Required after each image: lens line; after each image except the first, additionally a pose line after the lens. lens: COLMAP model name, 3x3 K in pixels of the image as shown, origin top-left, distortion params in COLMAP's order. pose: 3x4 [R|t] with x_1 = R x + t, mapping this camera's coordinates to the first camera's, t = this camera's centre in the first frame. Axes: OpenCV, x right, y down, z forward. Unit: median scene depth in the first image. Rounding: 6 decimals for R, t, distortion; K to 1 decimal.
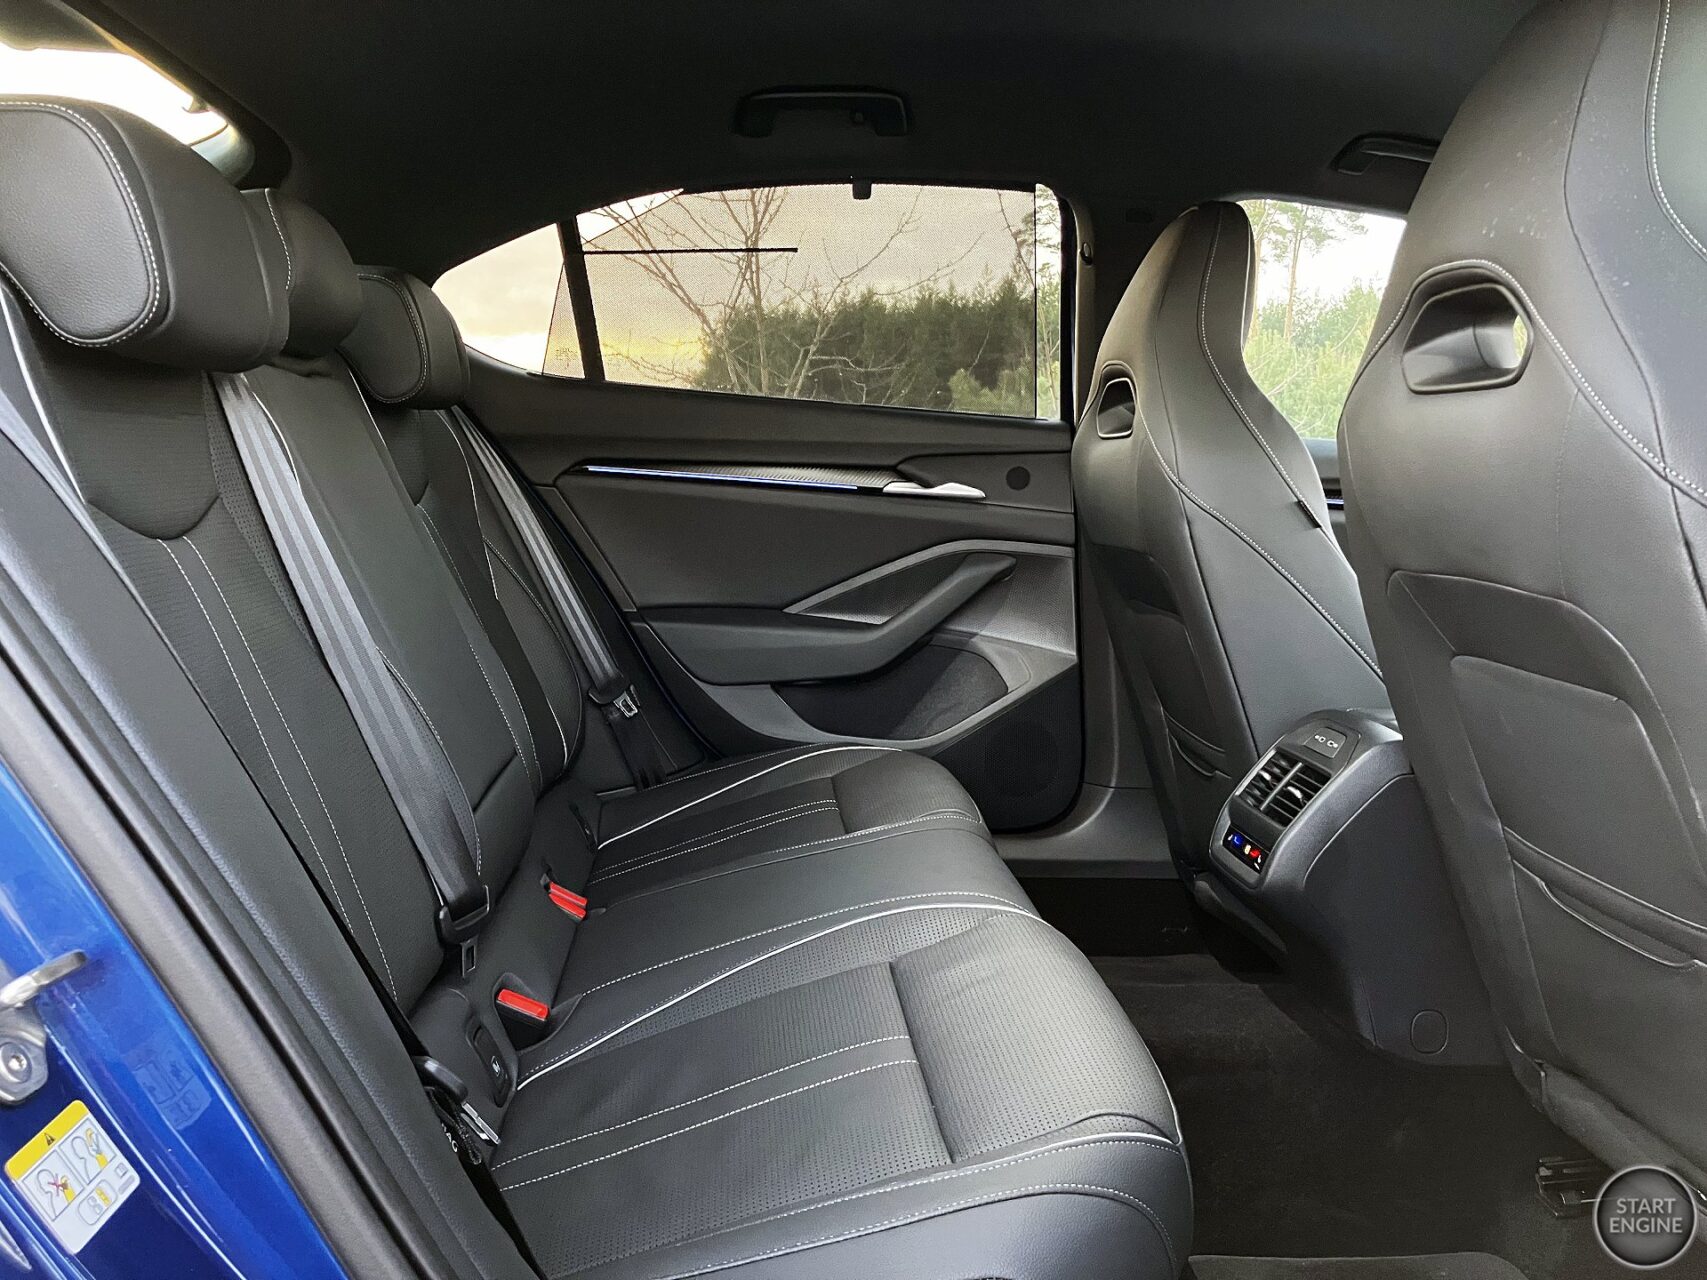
lens RADIAL K [[1417.0, 0, 845.8], [0, 1417.0, 632.0], [0, 0, 1]] dist [0.033512, 0.011300]
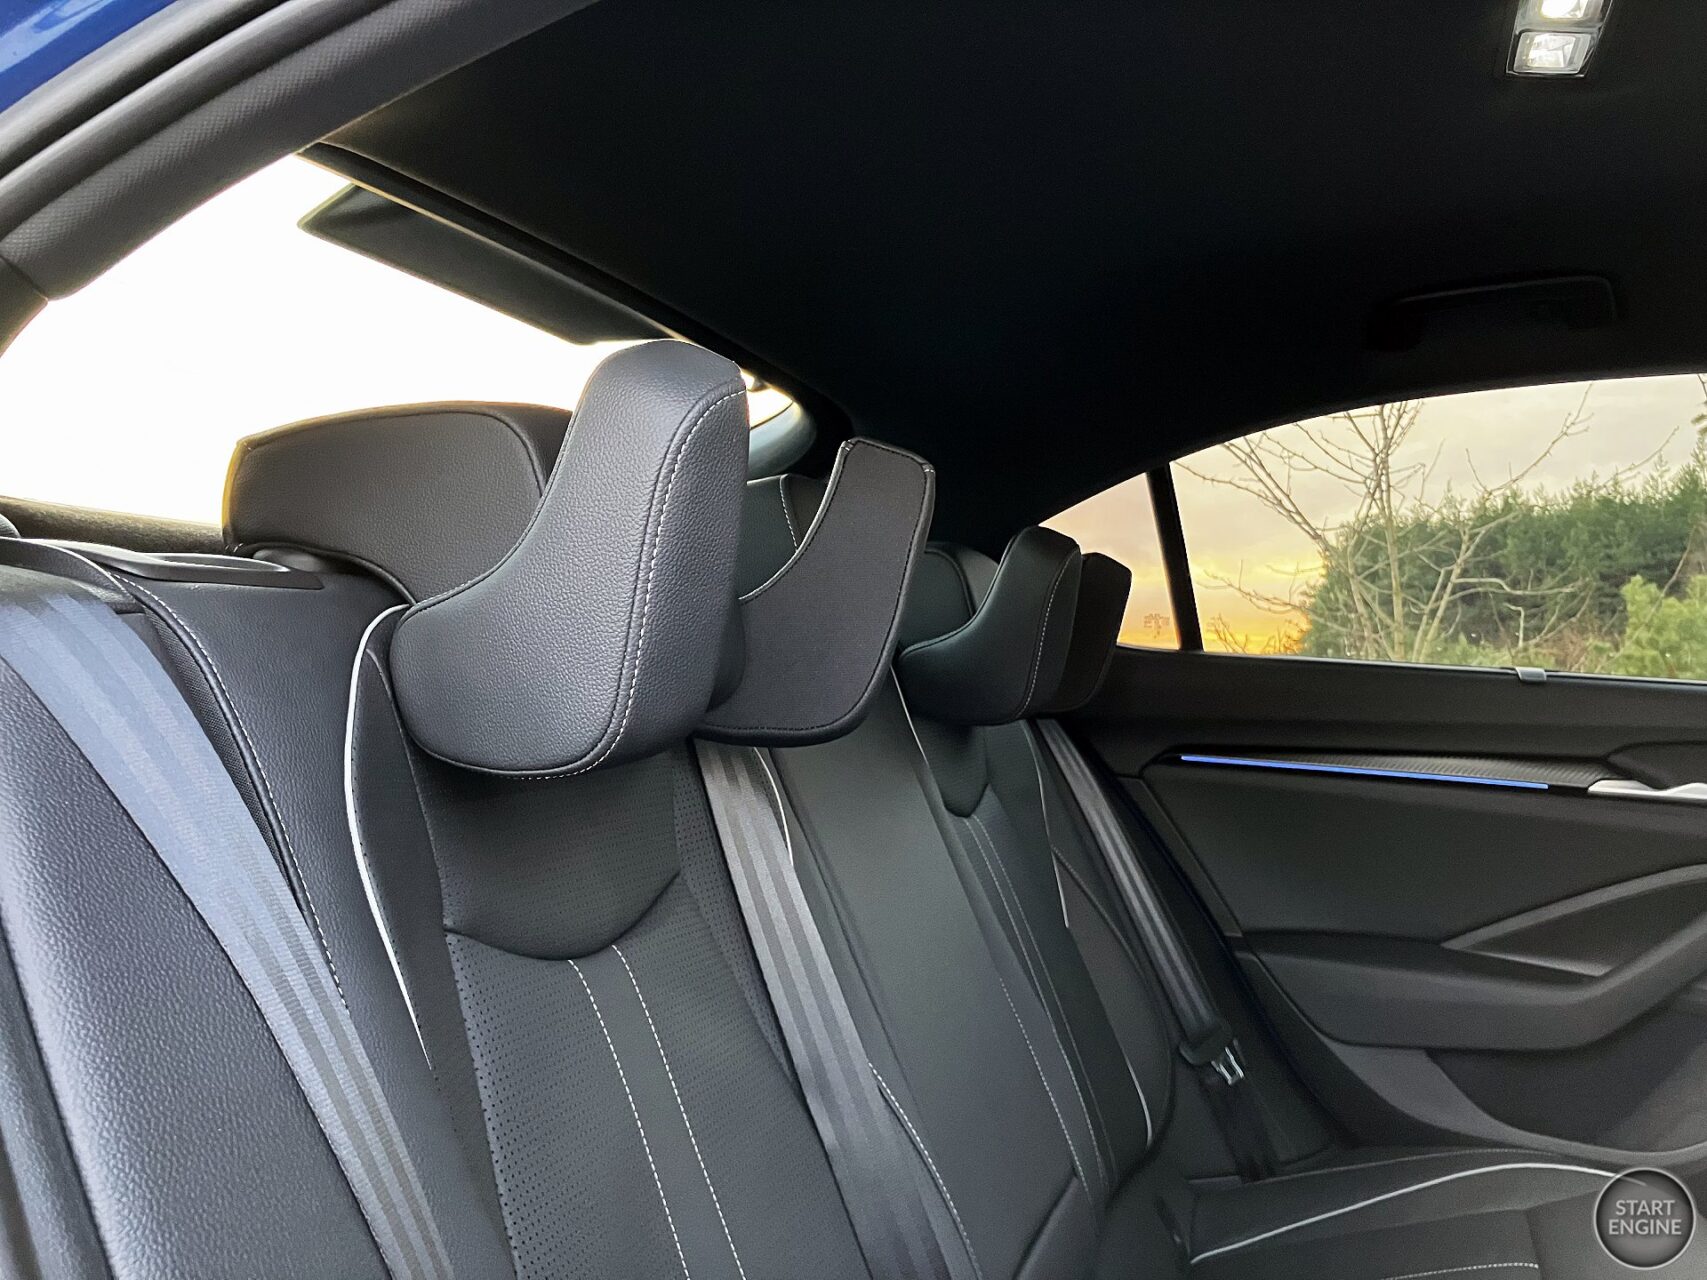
lens RADIAL K [[1417.0, 0, 864.7], [0, 1417.0, 632.5], [0, 0, 1]] dist [0.033512, 0.011300]
pose [[0.916266, -0.021389, -0.400000, -0.018418], [-0.039082, 0.989036, -0.142409, -0.060338], [0.398660, 0.146117, 0.905384, 0.164888]]
